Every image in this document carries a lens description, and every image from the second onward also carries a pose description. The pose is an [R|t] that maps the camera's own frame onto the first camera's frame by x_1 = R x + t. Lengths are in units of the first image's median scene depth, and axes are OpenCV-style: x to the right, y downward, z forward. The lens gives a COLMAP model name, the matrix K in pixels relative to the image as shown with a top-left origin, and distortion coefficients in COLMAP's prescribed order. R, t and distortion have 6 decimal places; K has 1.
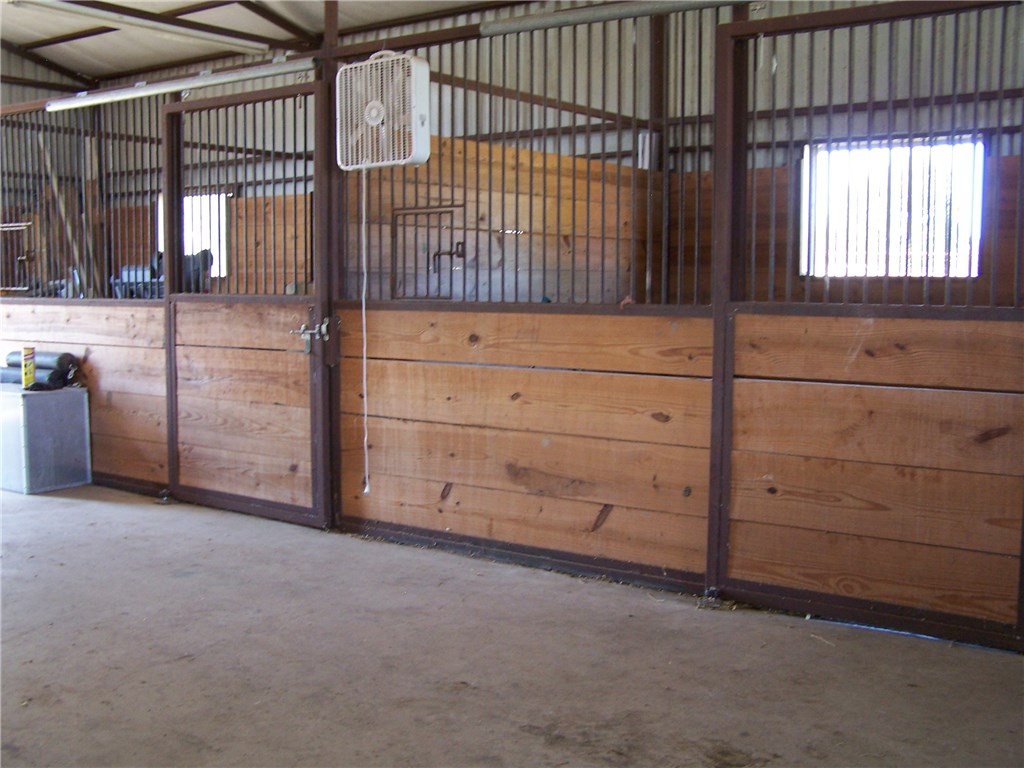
lens RADIAL K [[1154.8, 0, 511.9], [0, 1154.8, 383.5], [0, 0, 1]] dist [-0.032323, 0.000000]
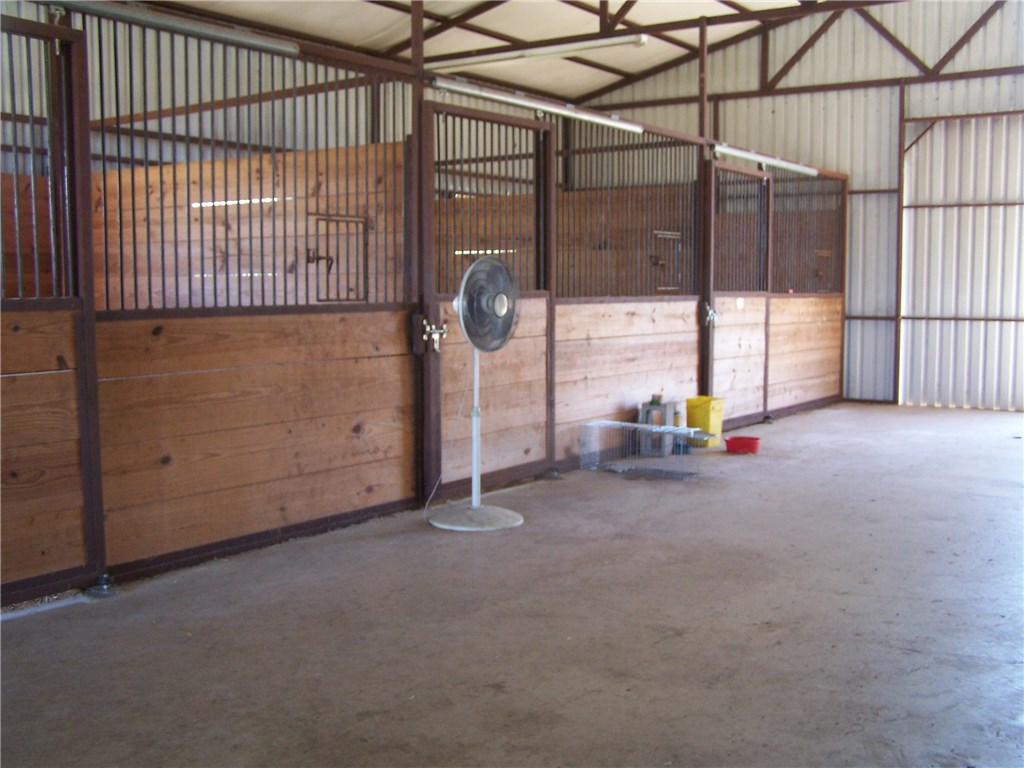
lens RADIAL K [[1154.8, 0, 512.1], [0, 1154.8, 382.8], [0, 0, 1]] dist [-0.032323, 0.000000]
pose [[0.045919, 0.077797, -0.995911, 0.780644], [-0.078507, 0.994160, 0.074040, -0.051752], [0.995855, 0.074786, 0.051759, 0.643911]]
